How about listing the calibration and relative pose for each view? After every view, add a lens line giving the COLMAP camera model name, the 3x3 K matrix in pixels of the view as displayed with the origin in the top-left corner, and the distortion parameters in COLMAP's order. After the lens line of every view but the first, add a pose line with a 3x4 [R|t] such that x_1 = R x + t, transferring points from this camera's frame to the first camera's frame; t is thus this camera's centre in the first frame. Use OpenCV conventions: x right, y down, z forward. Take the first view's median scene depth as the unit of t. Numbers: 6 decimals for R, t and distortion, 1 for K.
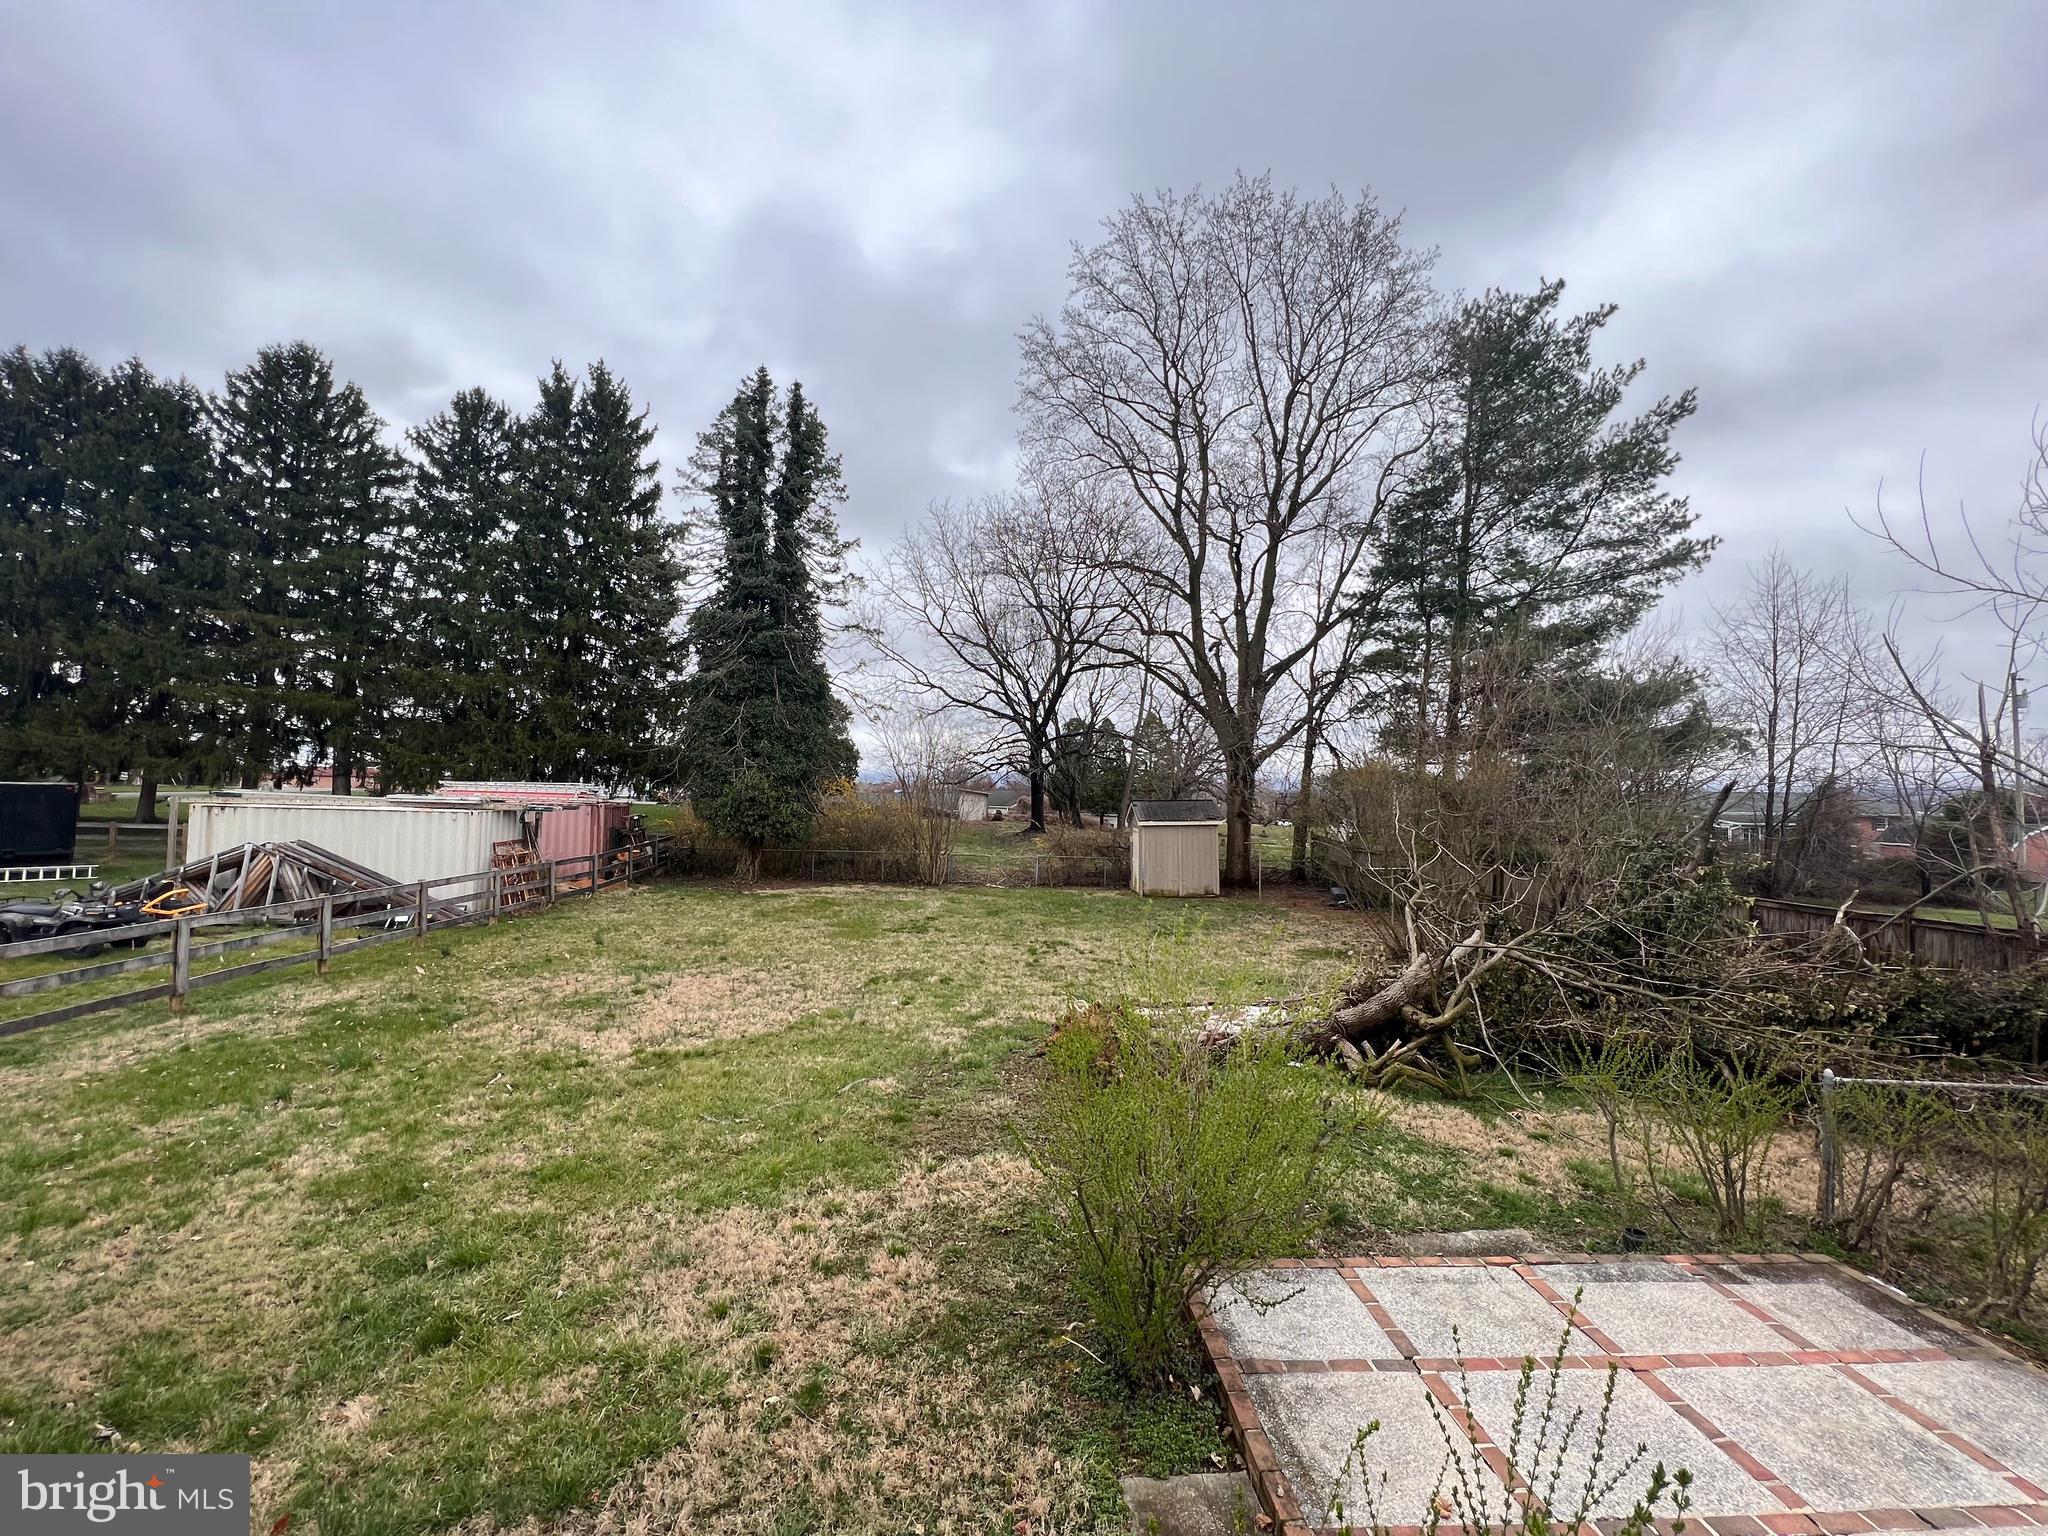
lens RADIAL K [[816.9, 0, 1028.4], [0, 816.9, 781.7], [0, 0, 1]] dist [0.001124, -0.000752]
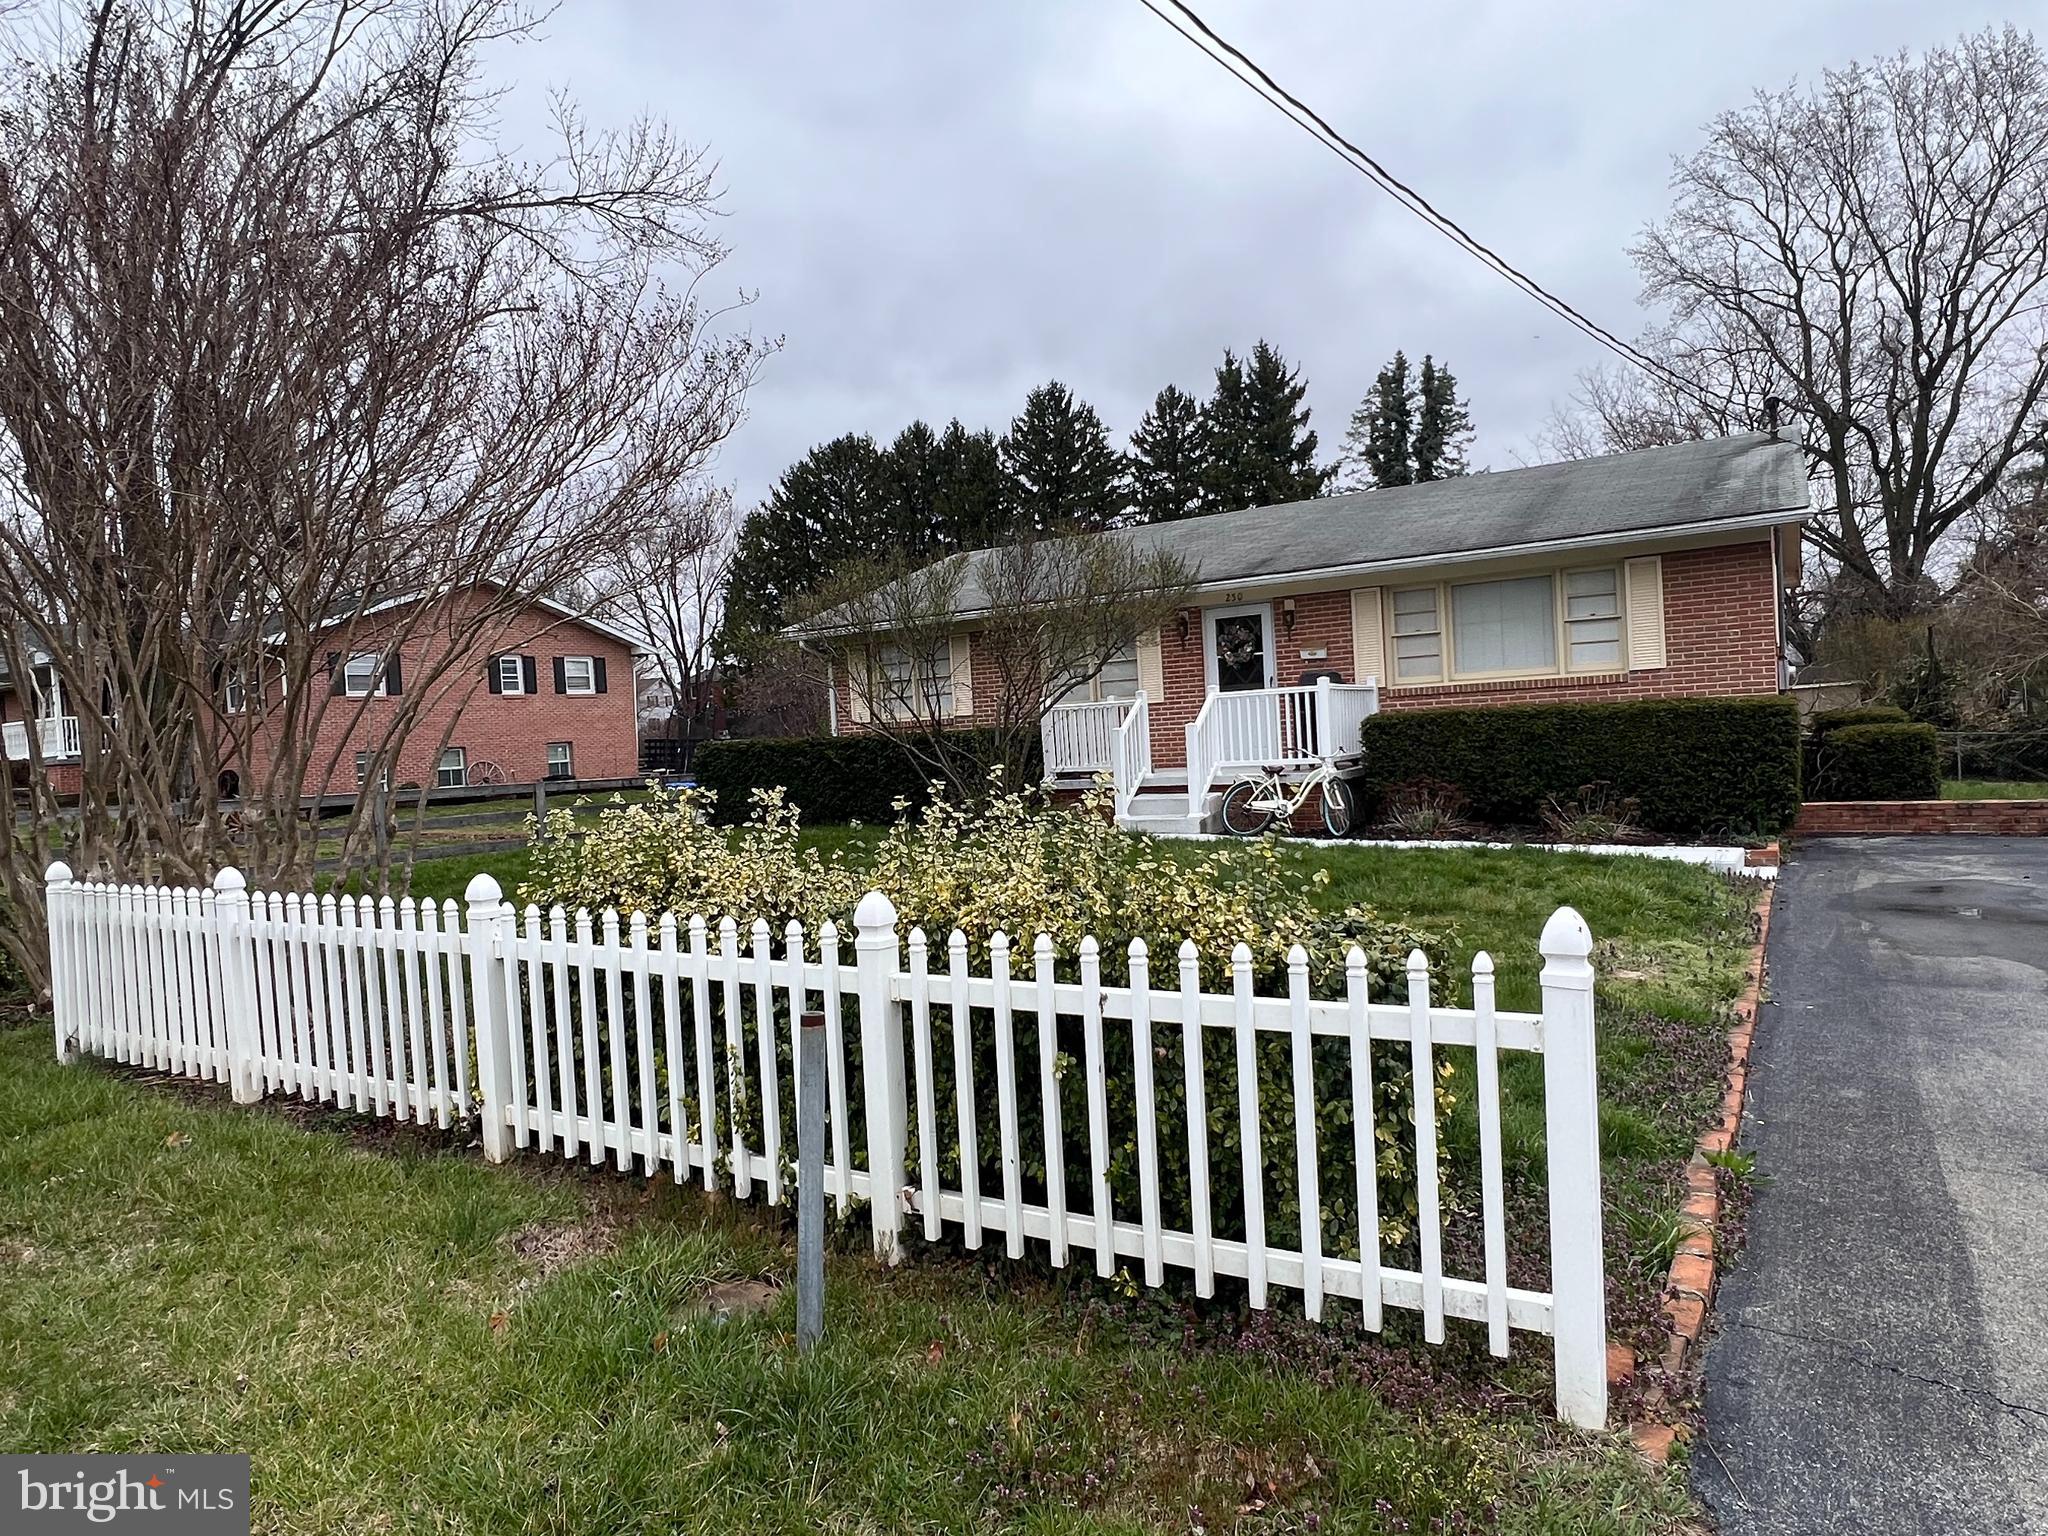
lens RADIAL K [[1221.6, 0, 1024.3], [0, 1221.6, 767.1], [0, 0, 1]] dist [-0.000602, -0.001195]
pose [[0.804708, -0.035235, -0.592624, 0.273958], [0.078674, 0.995762, 0.047625, -0.015702], [0.588434, -0.084948, 0.804070, -0.819803]]
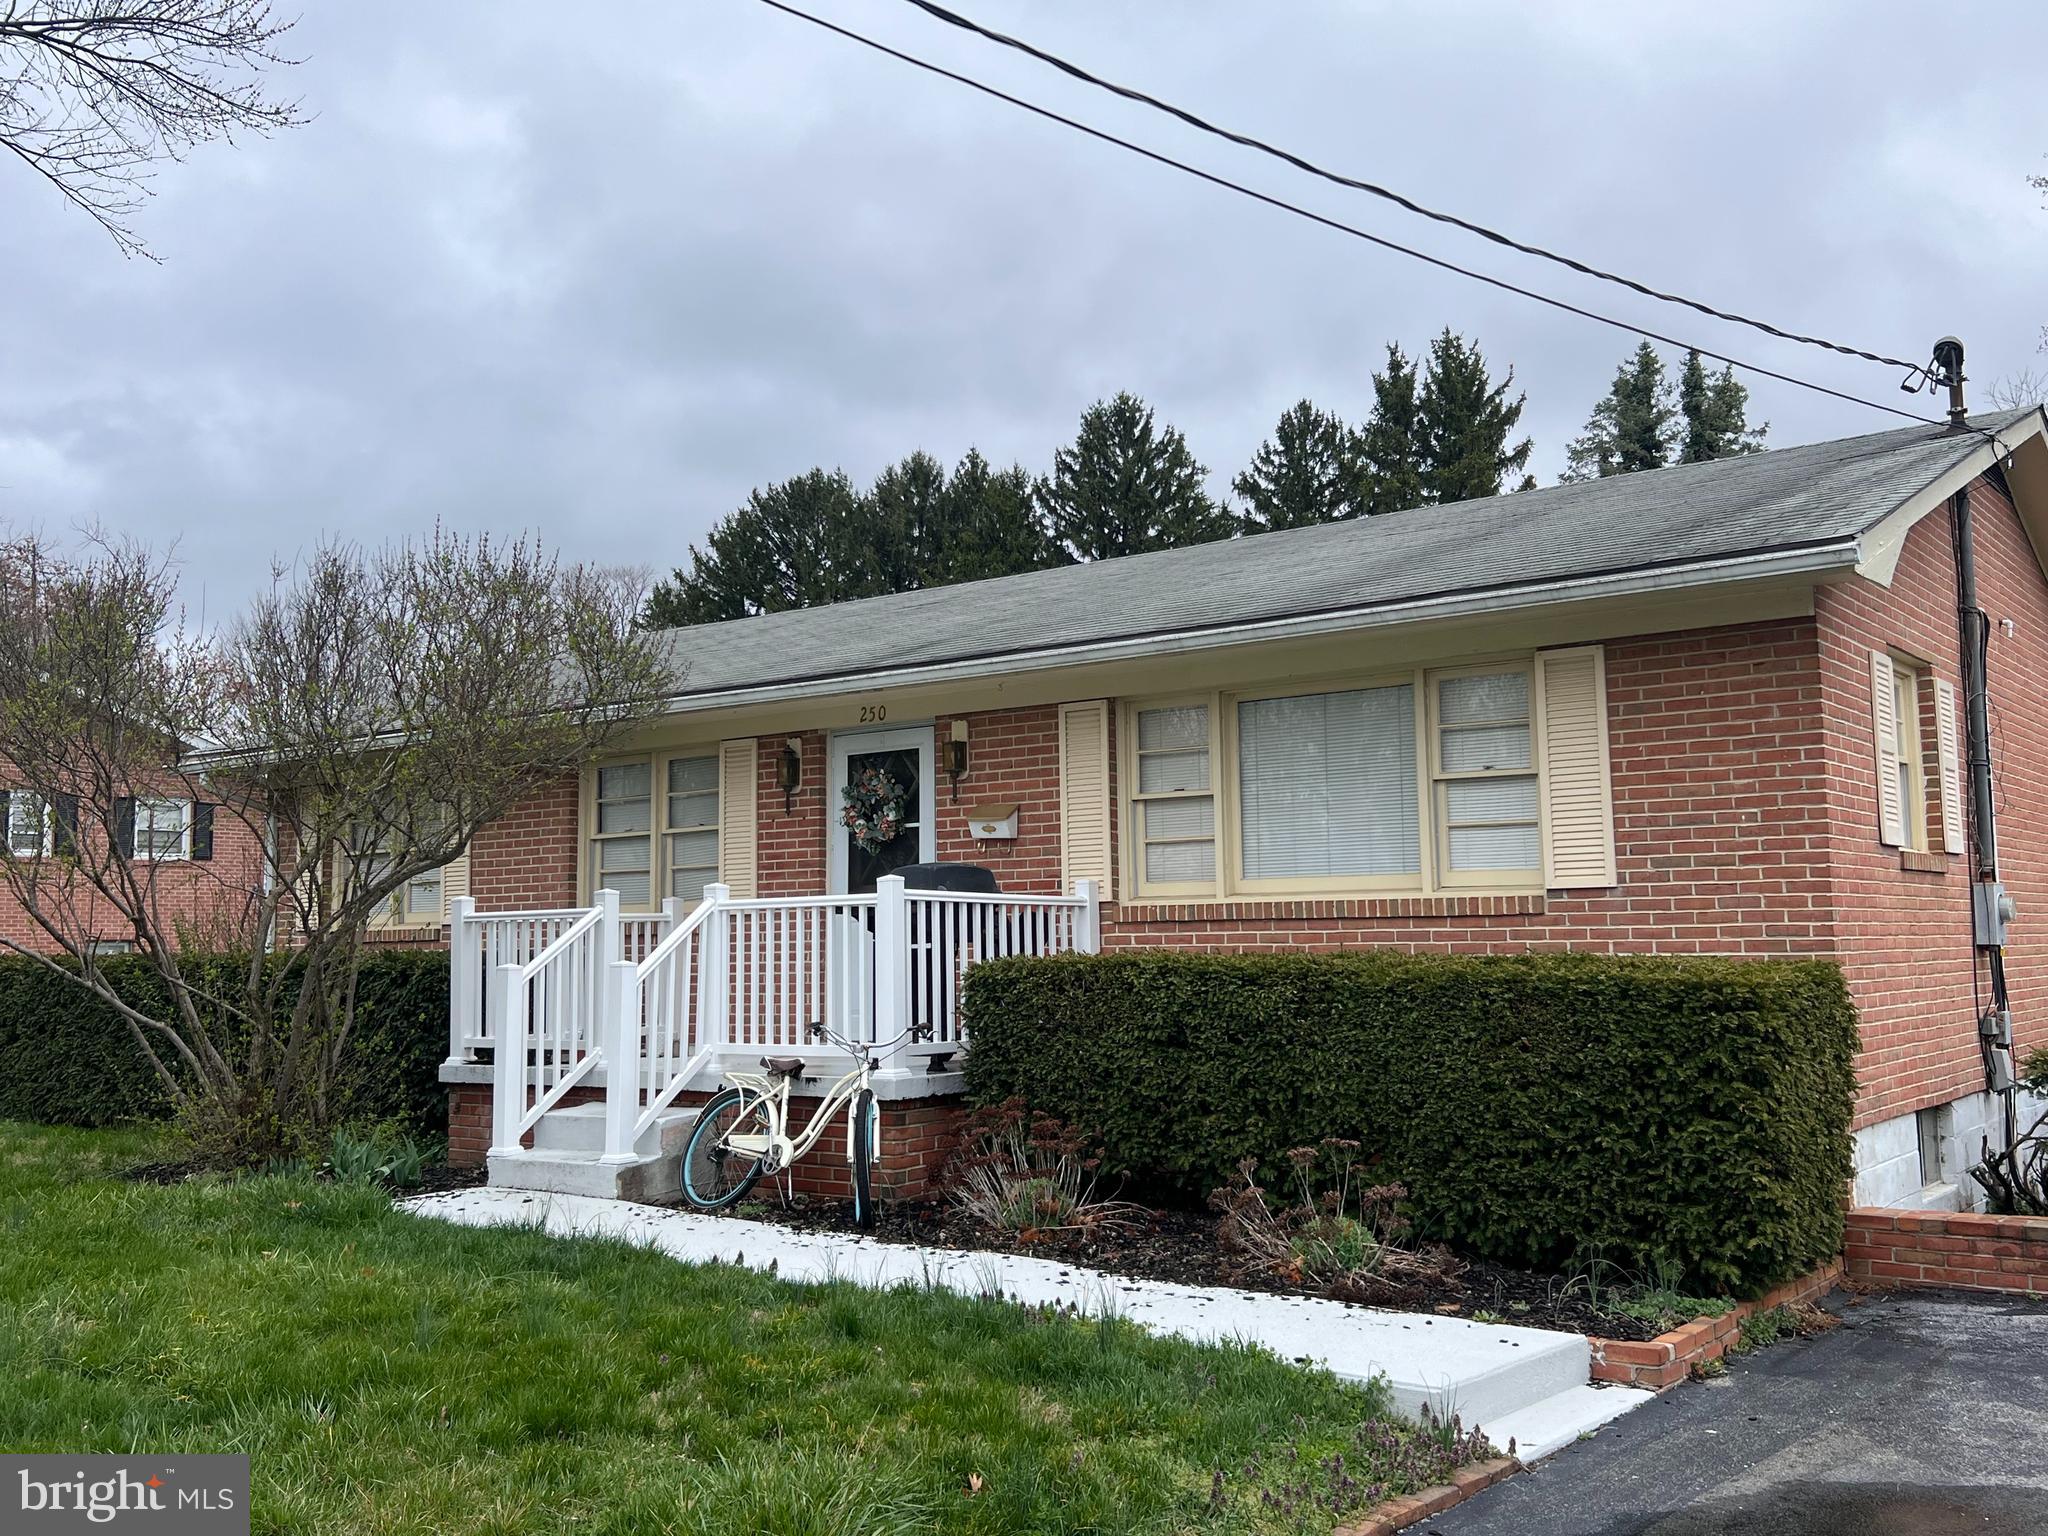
lens RADIAL K [[1911.9, 0, 1029.0], [0, 1911.9, 748.2], [0, 0, 1]] dist [0.031298, 0.000000]
pose [[0.750909, -0.086519, -0.654714, 0.342095], [0.036269, 0.995288, -0.089927, -0.009477], [0.659409, 0.043781, 0.750509, -0.614563]]
